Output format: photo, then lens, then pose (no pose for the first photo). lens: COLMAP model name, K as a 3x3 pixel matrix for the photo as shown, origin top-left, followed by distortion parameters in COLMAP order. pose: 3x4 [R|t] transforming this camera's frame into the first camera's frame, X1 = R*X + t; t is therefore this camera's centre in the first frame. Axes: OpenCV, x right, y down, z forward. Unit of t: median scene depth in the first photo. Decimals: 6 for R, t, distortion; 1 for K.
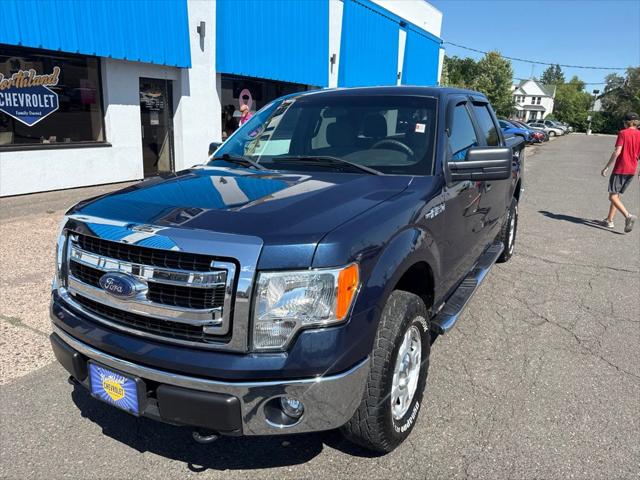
lens RADIAL K [[458.2, 0, 321.0], [0, 458.2, 230.3], [0, 0, 1]] dist [-0.001313, -0.004307]
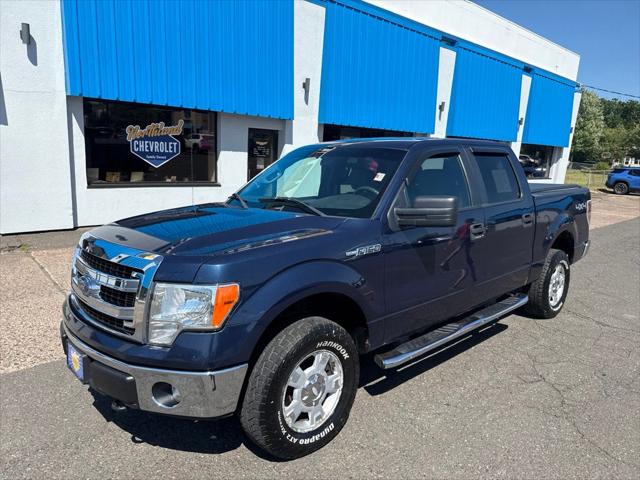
lens RADIAL K [[449.8, 0, 320.0], [0, 449.8, 240.0], [0, 0, 1]] dist [0.073945, -0.098558]
pose [[0.955145, 0.063443, -0.289264, 0.147489], [-0.084089, 0.994680, -0.059500, 0.002047], [0.283950, 0.081155, 0.955398, -0.025833]]
